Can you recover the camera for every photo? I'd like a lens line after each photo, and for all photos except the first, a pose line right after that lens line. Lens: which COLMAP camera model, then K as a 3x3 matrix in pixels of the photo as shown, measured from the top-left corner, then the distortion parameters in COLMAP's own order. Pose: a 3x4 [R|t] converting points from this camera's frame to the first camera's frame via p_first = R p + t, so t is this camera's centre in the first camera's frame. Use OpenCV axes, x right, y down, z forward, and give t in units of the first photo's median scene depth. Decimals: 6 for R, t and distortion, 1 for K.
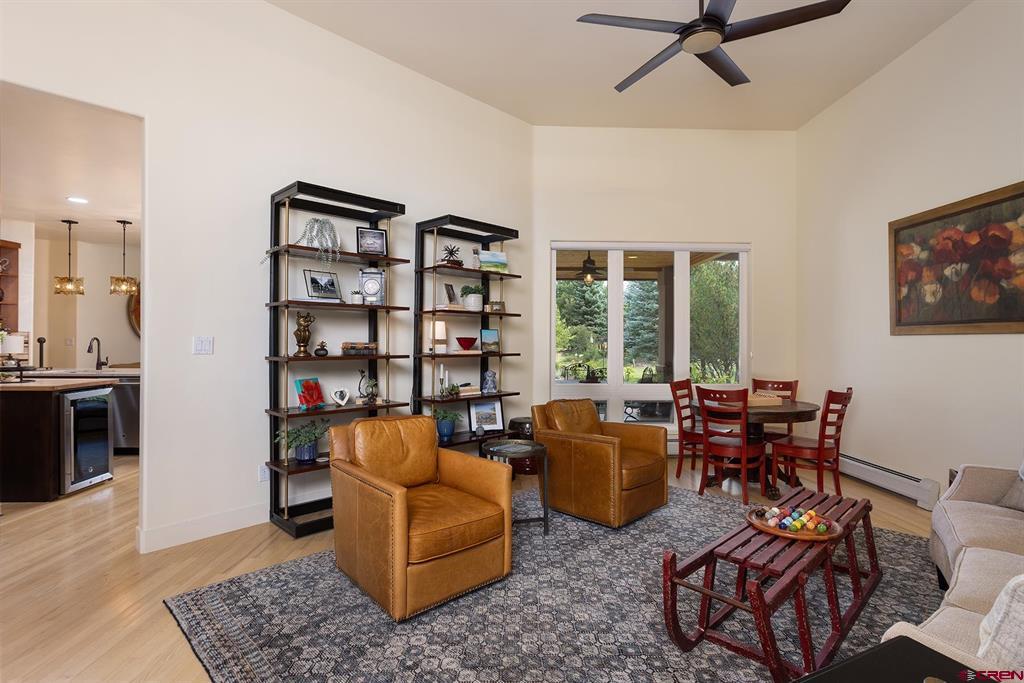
lens RADIAL K [[493.6, 0, 515.5], [0, 493.6, 338.8], [0, 0, 1]] dist [-0.005269, 0.001577]
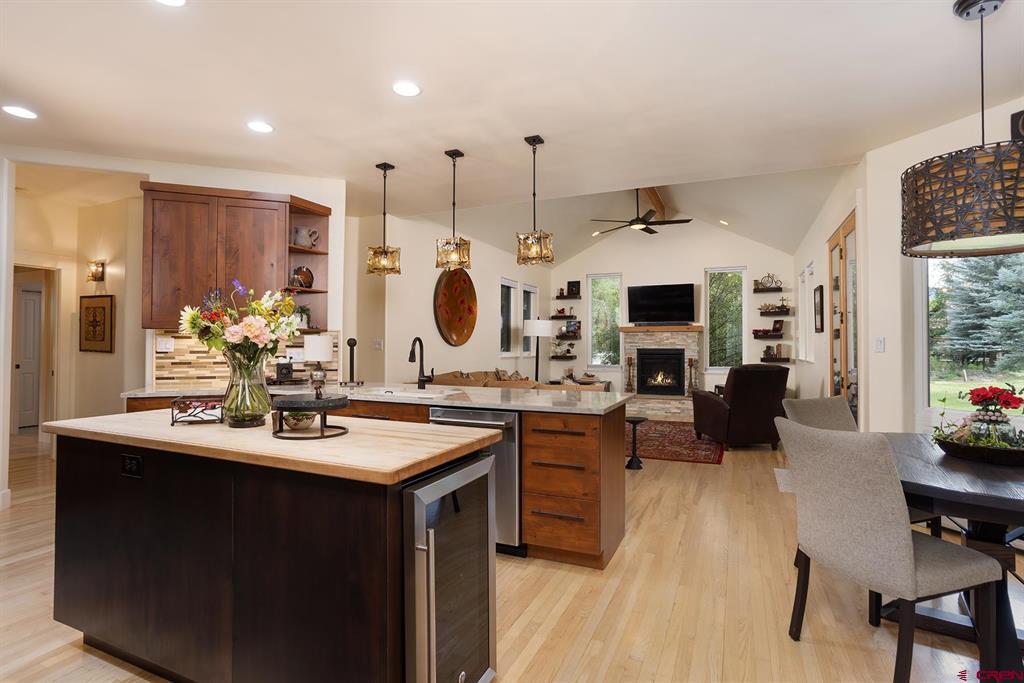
lens RADIAL K [[504.8, 0, 518.3], [0, 504.8, 334.5], [0, 0, 1]] dist [-0.039544, 0.011711]
pose [[0.905846, -0.012311, -0.423428, -0.457309], [0.003637, 0.999767, -0.021288, 0.007679], [0.423591, 0.017744, 0.905680, 0.463897]]
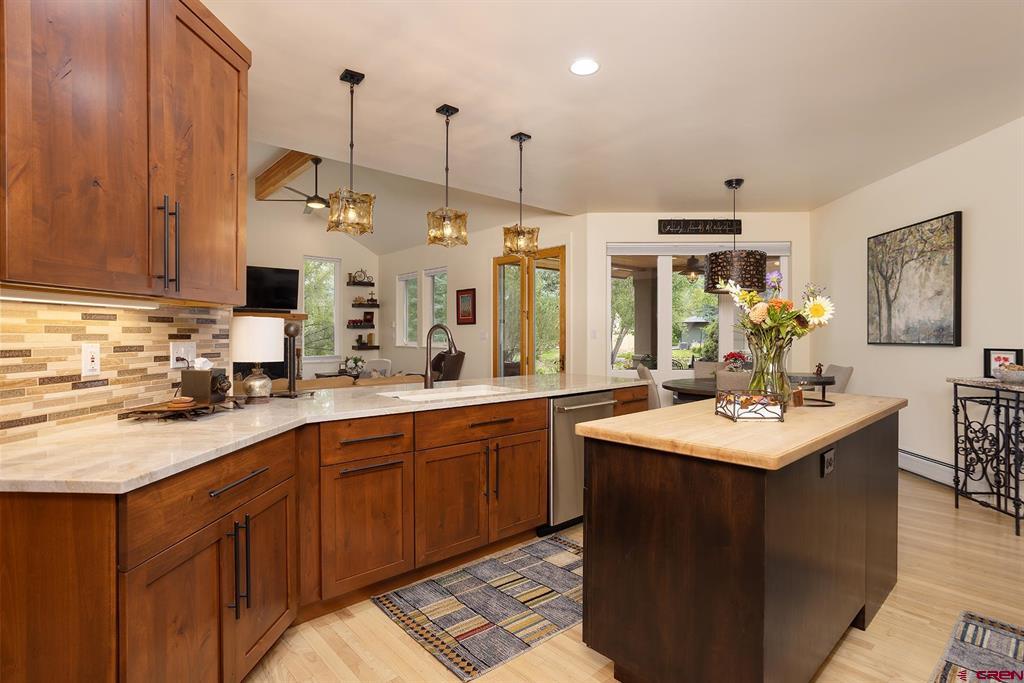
lens RADIAL K [[504.8, 0, 527.0], [0, 504.8, 336.9], [0, 0, 1]] dist [-0.039544, 0.011711]
pose [[0.741132, -0.007985, 0.671312, -1.113347], [0.002518, 0.999955, 0.009115, 0.005718], [-0.671355, -0.005065, 0.741119, 0.543305]]
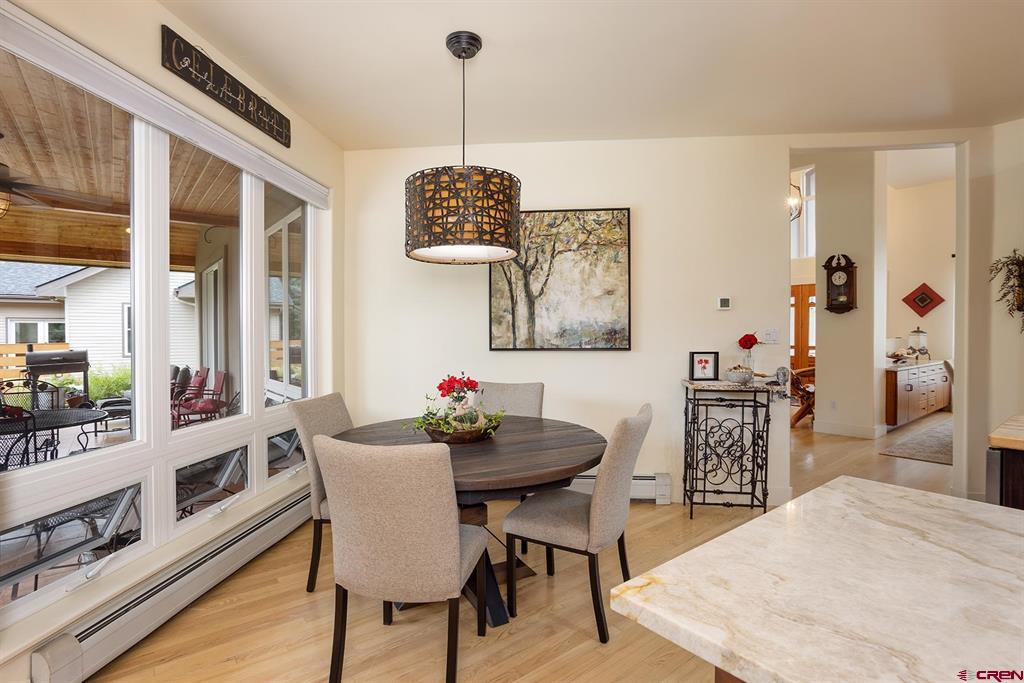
lens RADIAL K [[504.8, 0, 508.2], [0, 504.8, 334.3], [0, 0, 1]] dist [-0.039544, 0.011711]
pose [[-0.601375, -0.008296, 0.798924, -0.663429], [-0.002777, 0.999962, 0.008292, 0.000729], [-0.798962, 0.002768, -0.601375, 1.149859]]
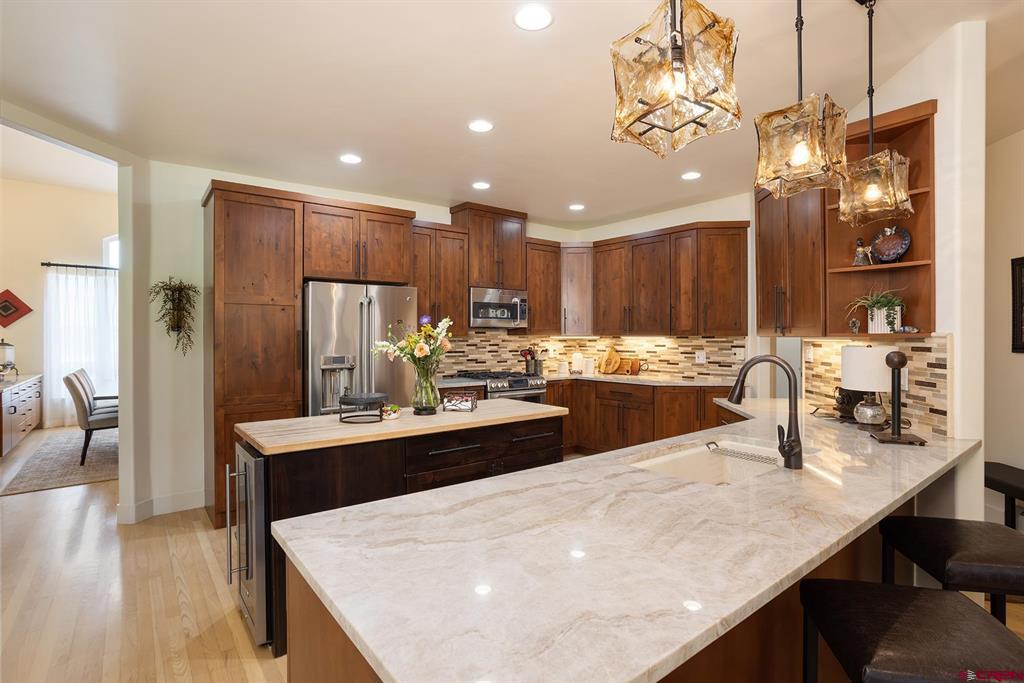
lens RADIAL K [[504.8, 0, 507.5], [0, 504.8, 338.4], [0, 0, 1]] dist [-0.039544, 0.011711]
pose [[-0.803264, 0.000389, -0.595623, -0.533377], [0.000348, 1.000000, 0.000185, -0.012765], [0.595623, -0.000059, -0.803264, 1.127714]]
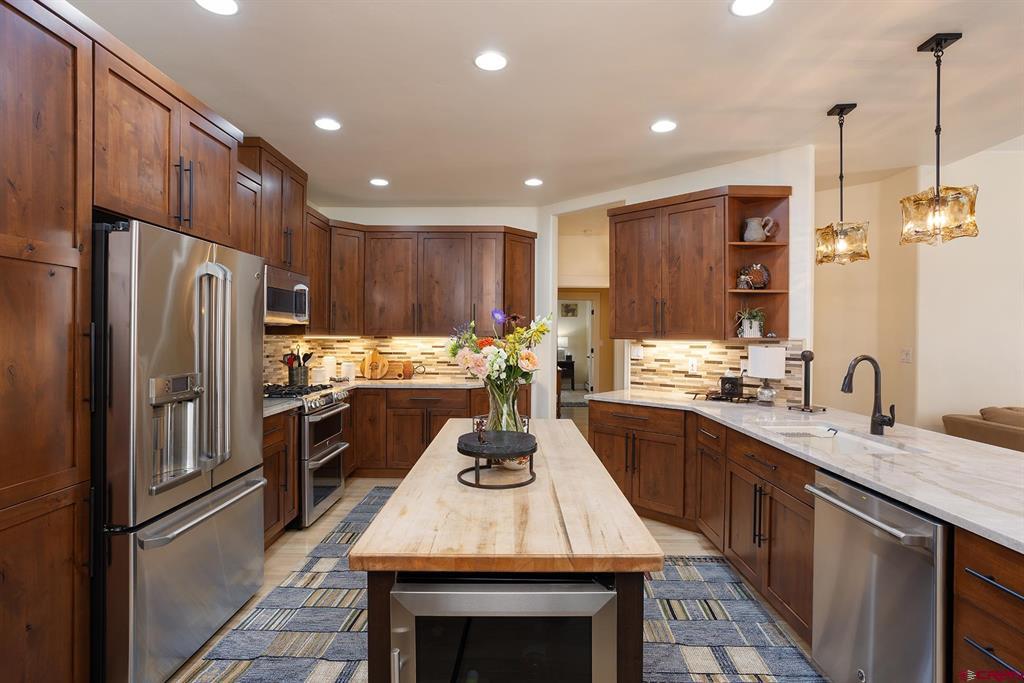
lens RADIAL K [[504.8, 0, 511.3], [0, 504.8, 337.7], [0, 0, 1]] dist [-0.039544, 0.011711]
pose [[-0.024399, 0.000655, -0.999702, -0.423813], [-0.004258, 0.999991, 0.000759, -0.016037], [0.999693, 0.004275, -0.024396, 0.700347]]
